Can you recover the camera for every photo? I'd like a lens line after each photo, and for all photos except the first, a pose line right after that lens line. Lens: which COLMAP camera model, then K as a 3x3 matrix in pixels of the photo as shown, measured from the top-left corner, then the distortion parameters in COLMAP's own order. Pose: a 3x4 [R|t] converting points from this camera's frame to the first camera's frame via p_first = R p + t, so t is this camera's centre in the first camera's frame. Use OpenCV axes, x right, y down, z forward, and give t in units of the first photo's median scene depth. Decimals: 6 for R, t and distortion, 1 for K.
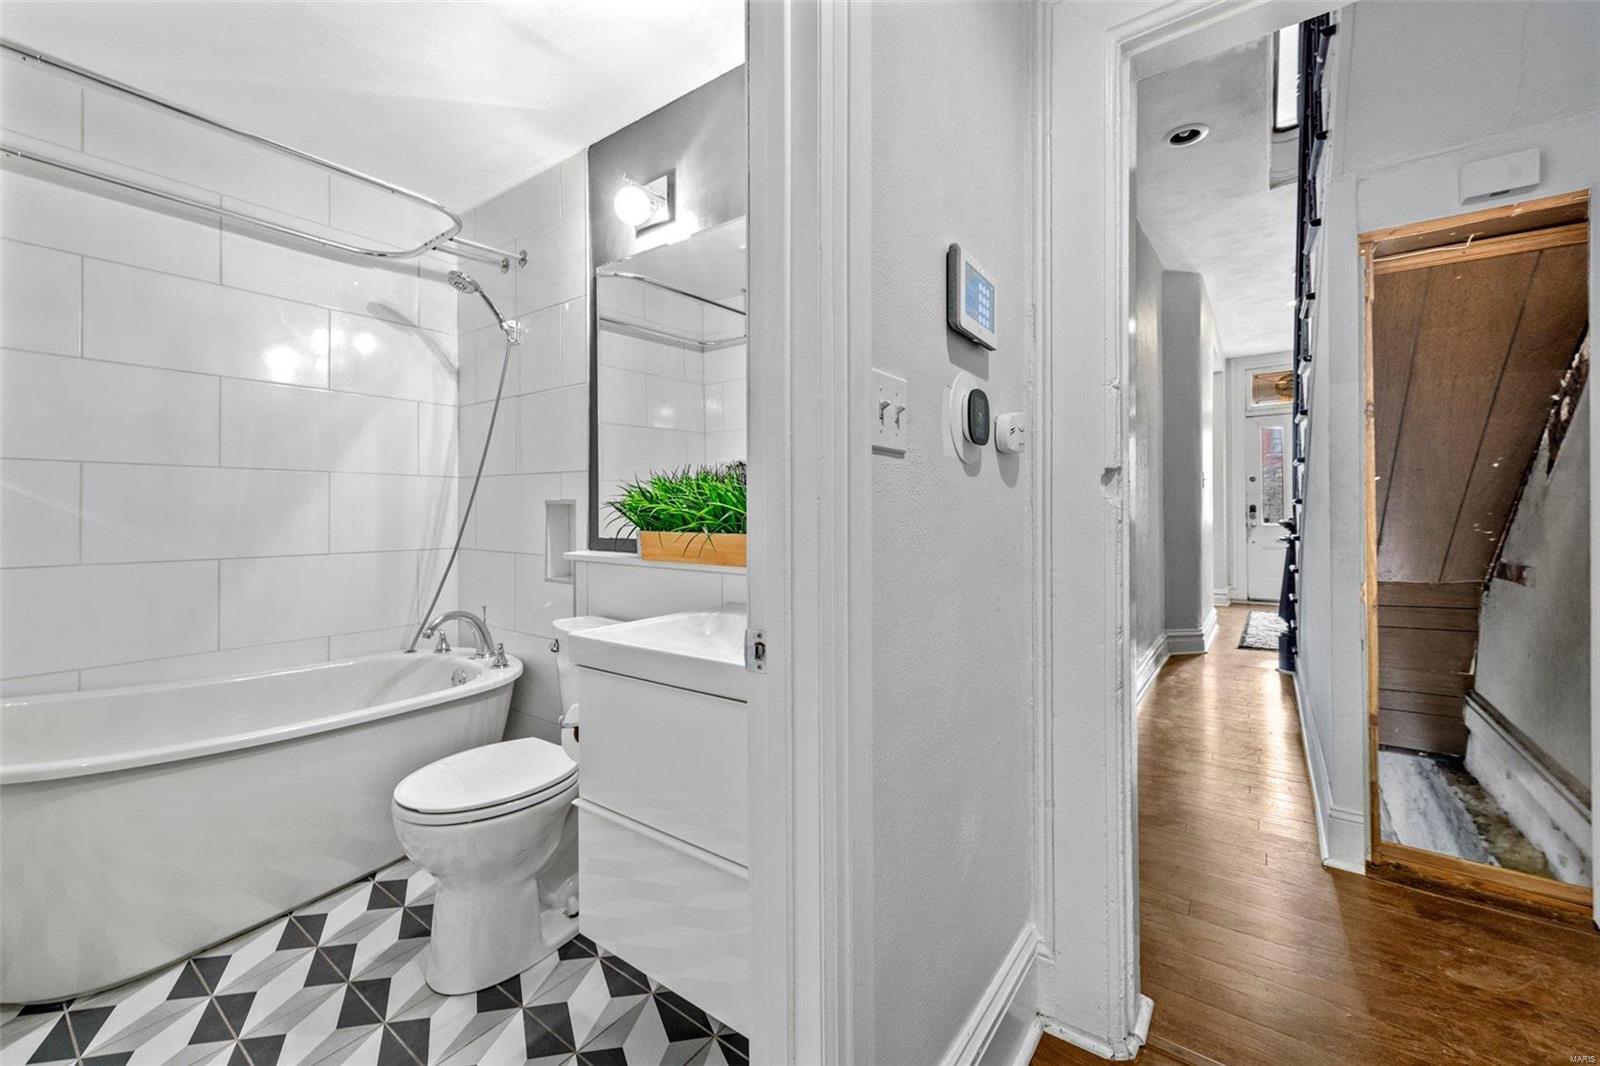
lens RADIAL K [[640.2, 0, 801.9], [0, 640.2, 506.4], [0, 0, 1]] dist [0.009983, -0.000151]
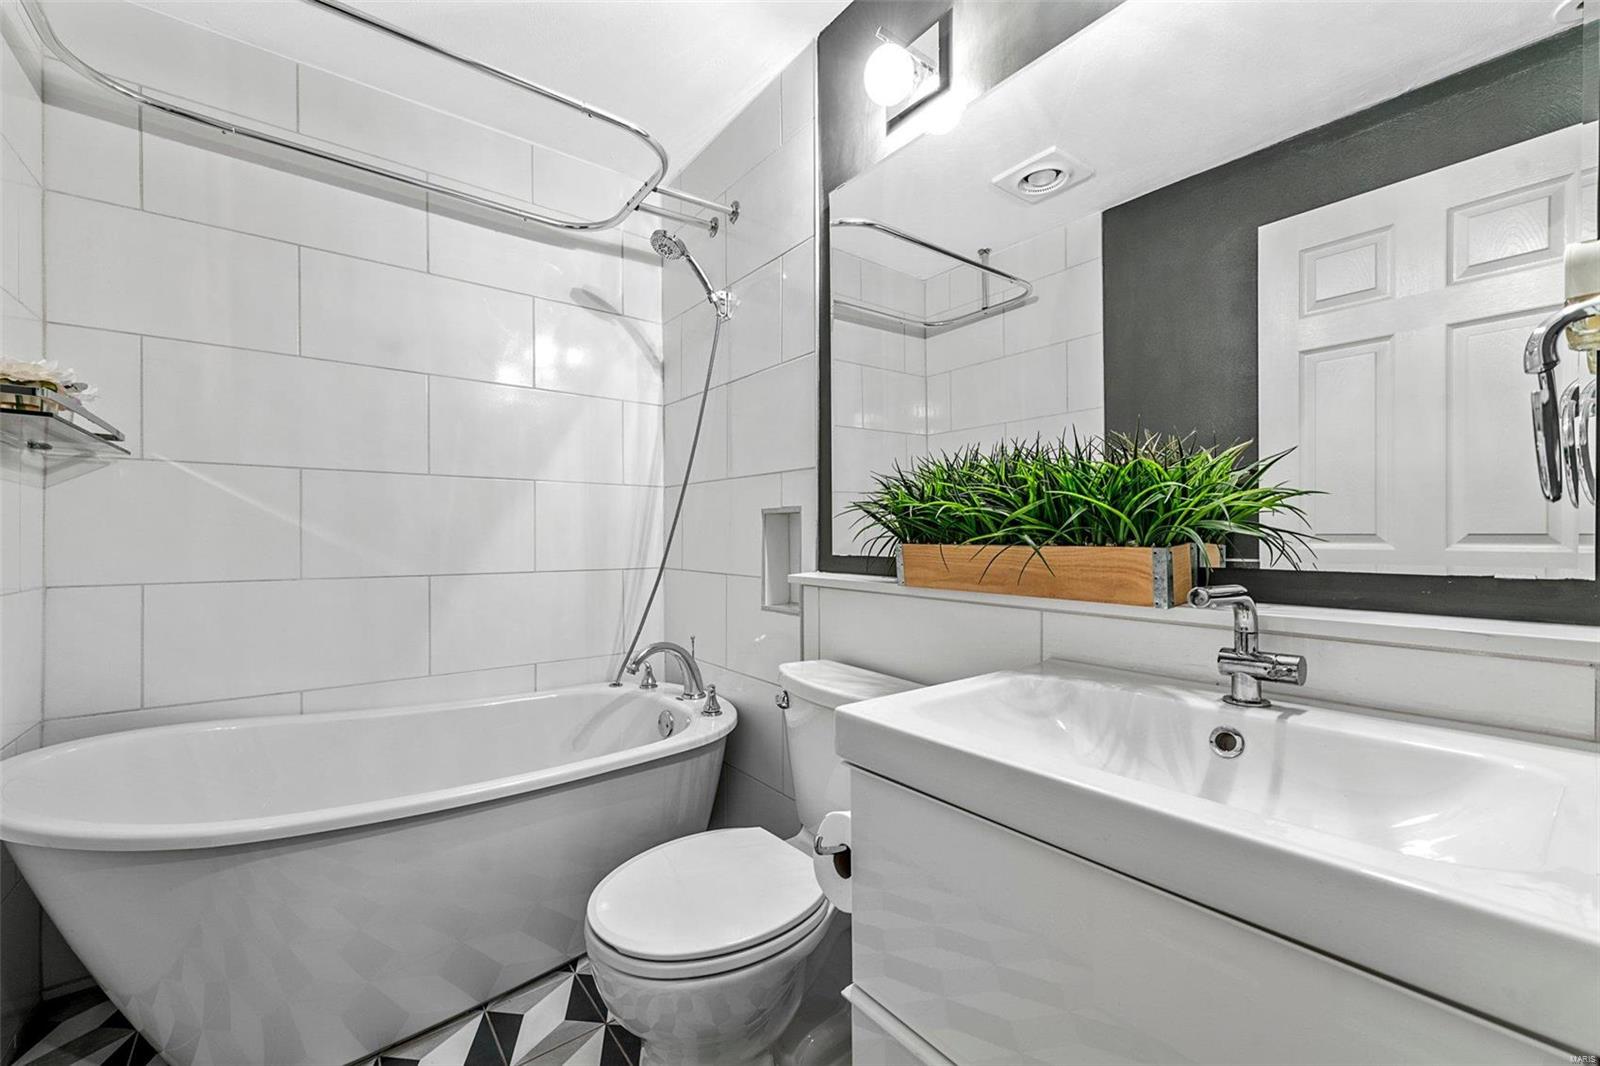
lens RADIAL K [[641.4, 0, 805.4], [0, 641.4, 537.7], [0, 0, 1]] dist [0.001725, 0.000021]
pose [[0.963067, -0.000943, -0.269261, -0.140235], [0.003602, 0.999950, 0.009382, 0.020589], [0.269239, -0.010005, 0.963021, 0.258258]]
